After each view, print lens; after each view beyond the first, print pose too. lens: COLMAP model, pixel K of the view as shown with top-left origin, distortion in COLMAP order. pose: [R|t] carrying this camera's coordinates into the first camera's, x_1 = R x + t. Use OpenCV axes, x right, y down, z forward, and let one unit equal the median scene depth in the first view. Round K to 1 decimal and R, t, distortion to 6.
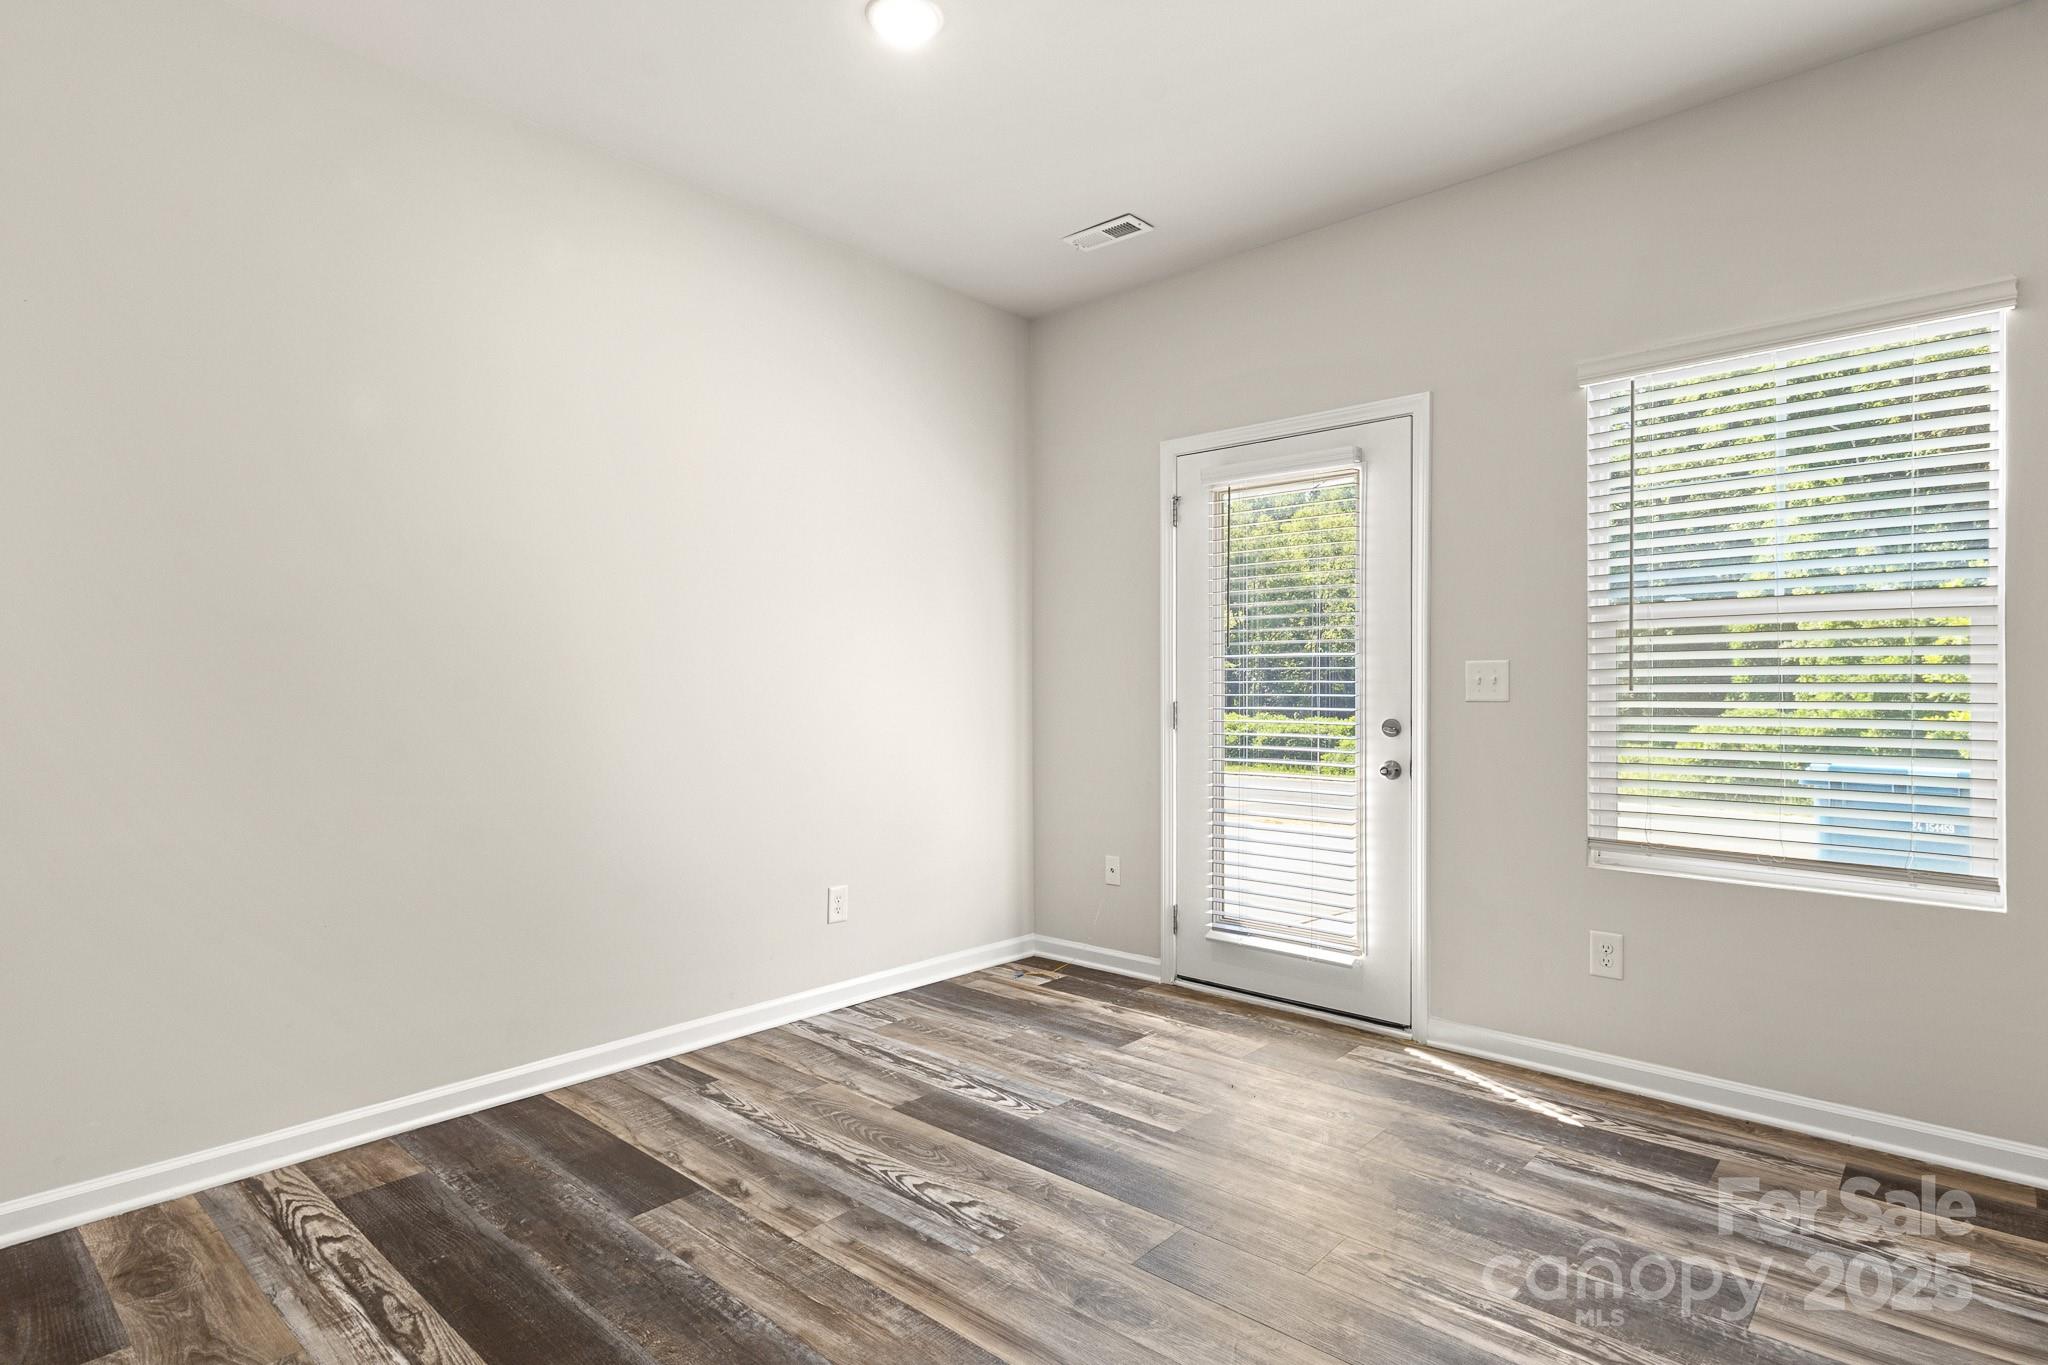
lens RADIAL K [[1059.5, 0, 1021.6], [0, 1059.5, 679.2], [0, 0, 1]] dist [0.024764, -0.000413]
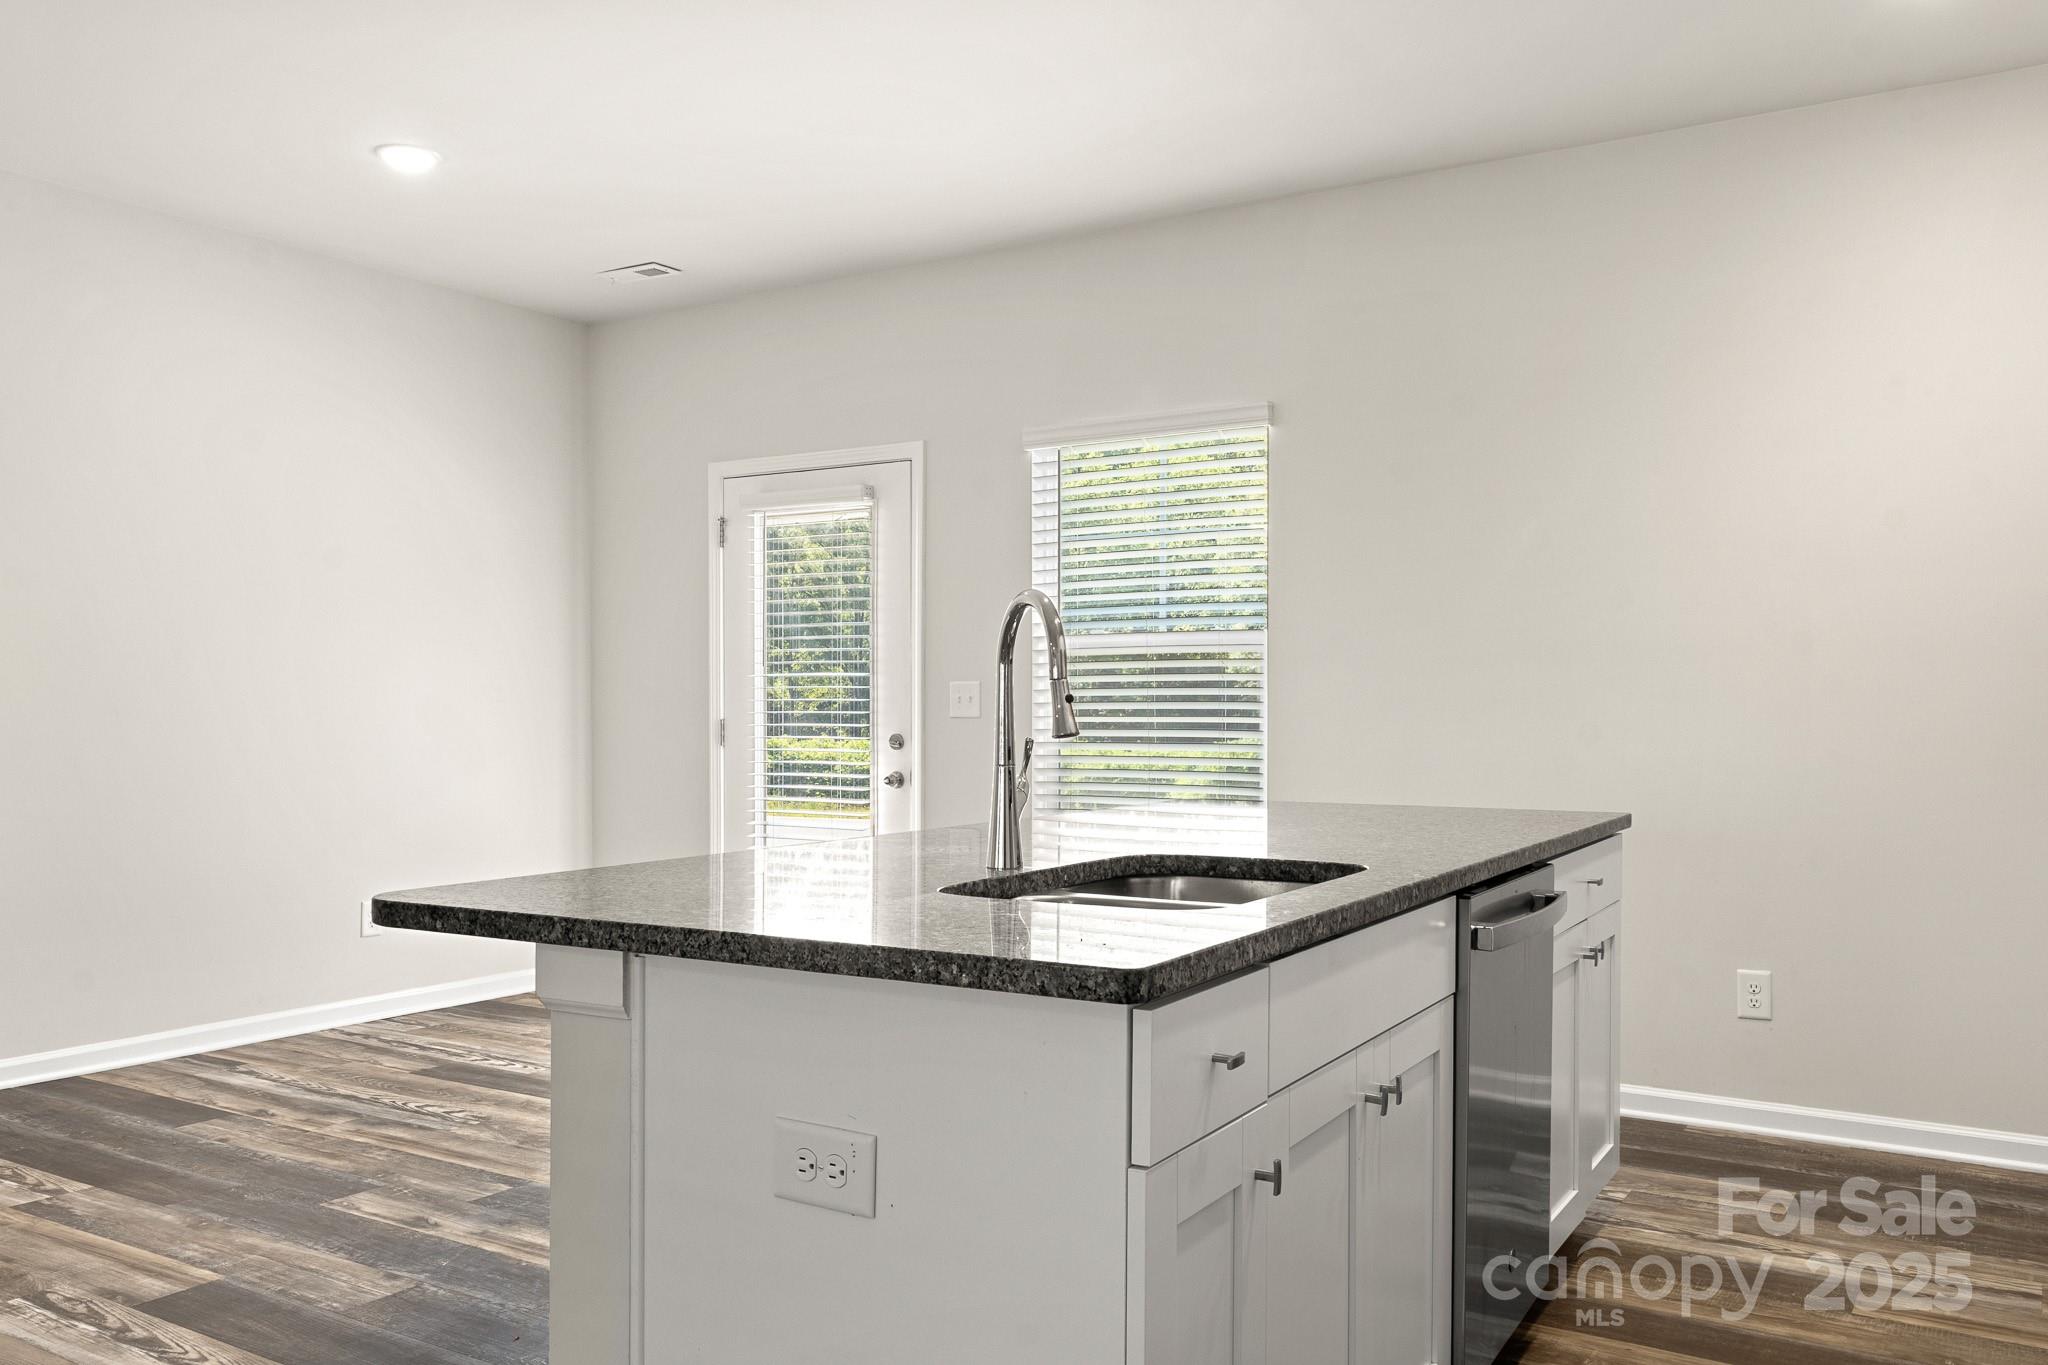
lens RADIAL K [[1631.9, 0, 1023.7], [0, 1631.9, 709.0], [0, 0, 1]] dist [0.006290, 0.000207]
pose [[0.986170, -0.000855, 0.165738, 0.245594], [-0.000931, 0.999942, 0.010698, -0.007978], [-0.165737, -0.010705, 0.986112, -0.861909]]
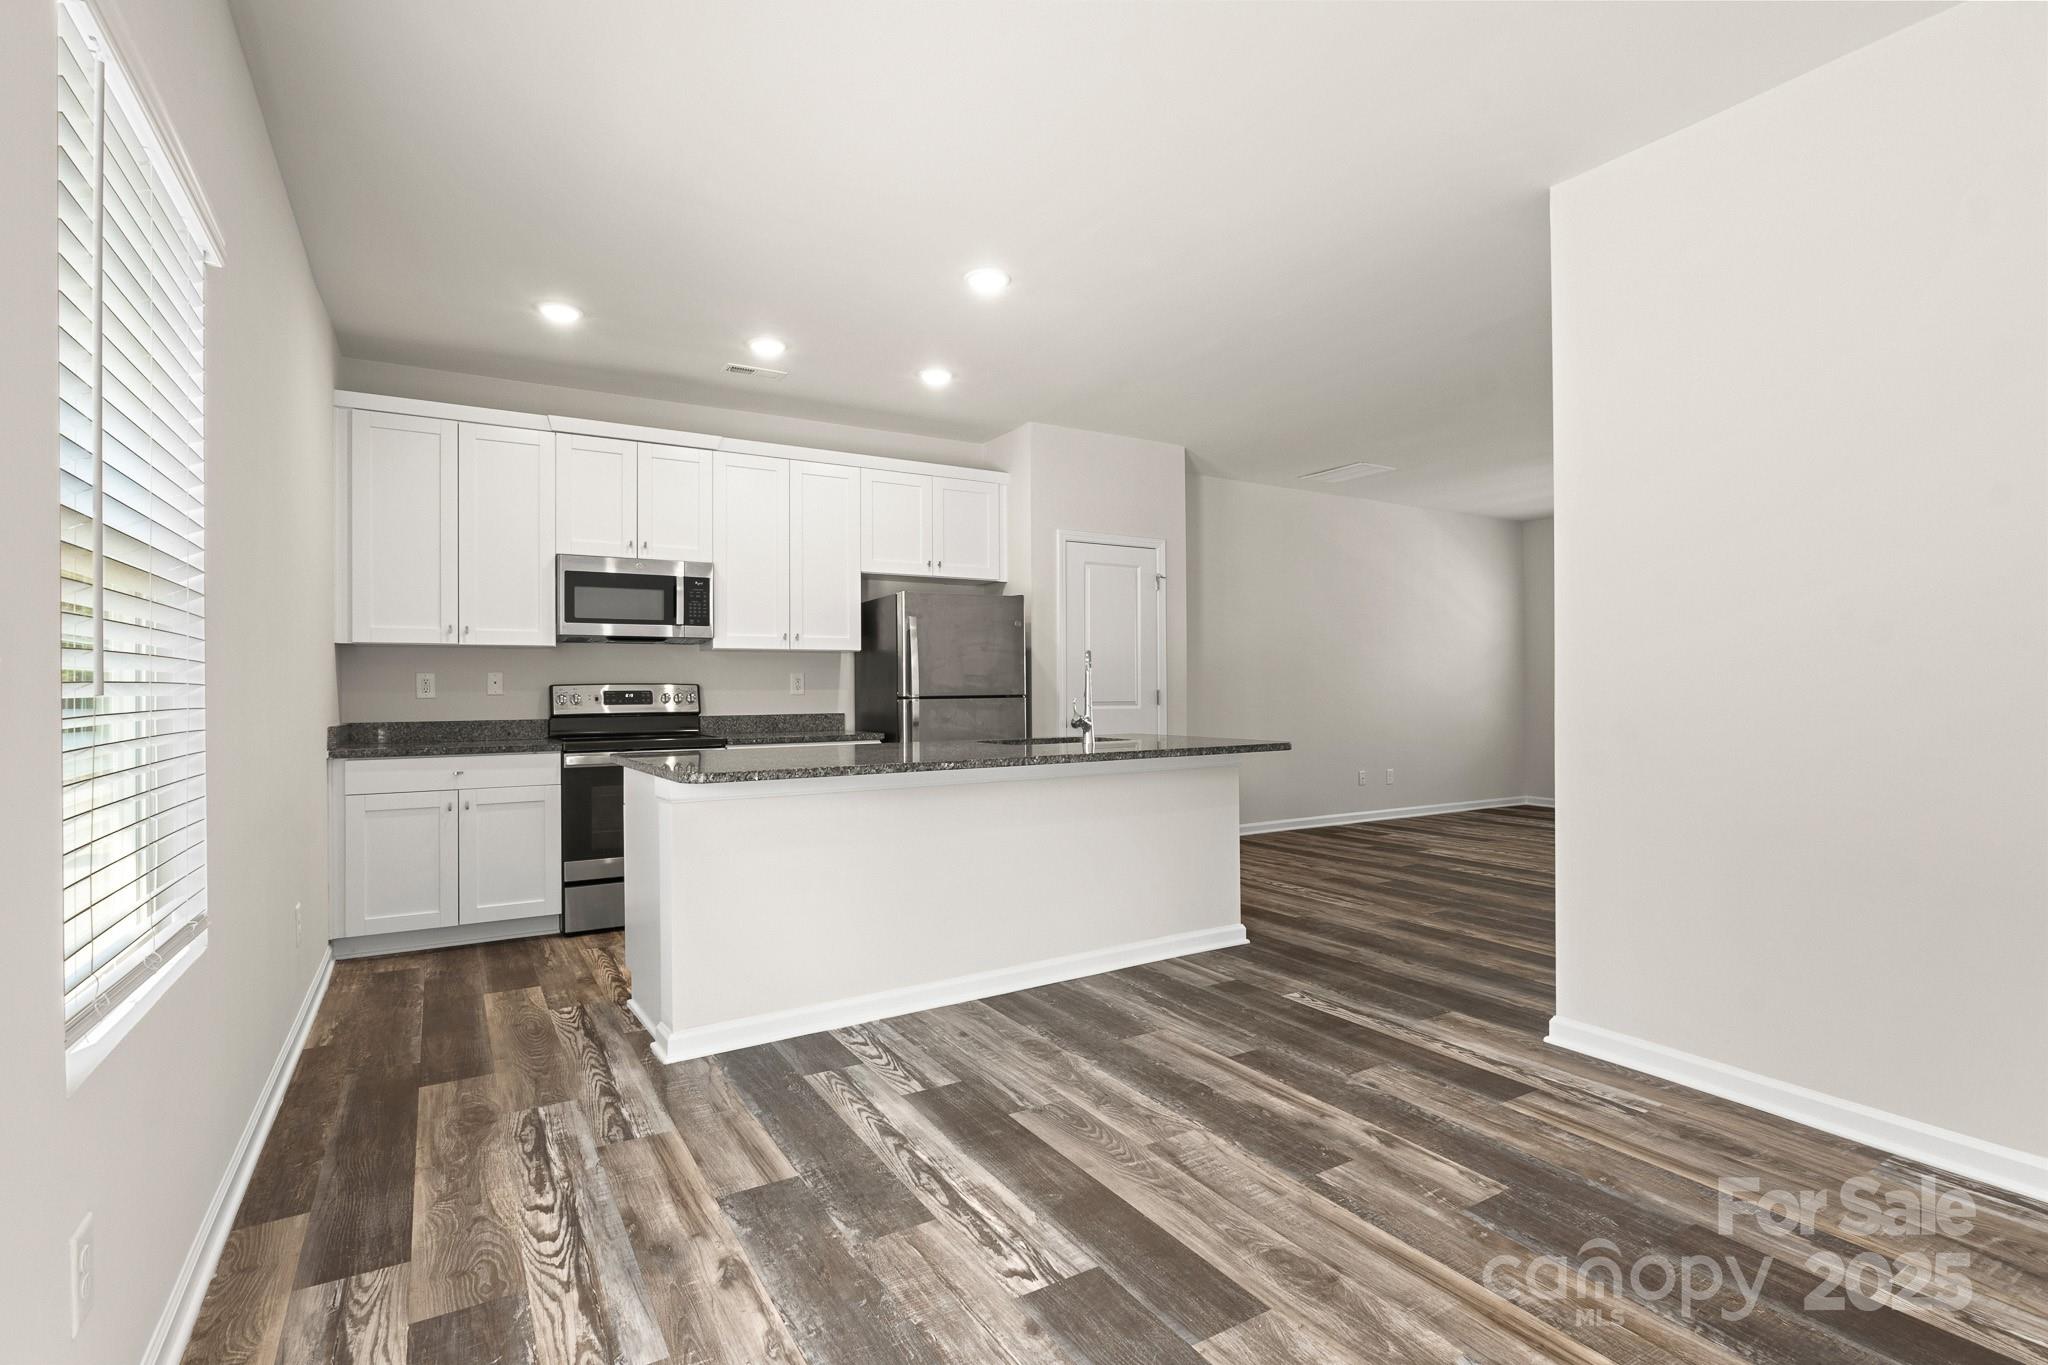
lens RADIAL K [[965.0, 0, 1013.5], [0, 965.0, 691.3], [0, 0, 1]] dist [-0.010348, 0.000367]
pose [[-0.954506, 0.002587, 0.298182, 0.050038], [0.001233, 0.999988, -0.004728, 0.012837], [-0.298191, -0.004145, -0.954497, 1.398665]]
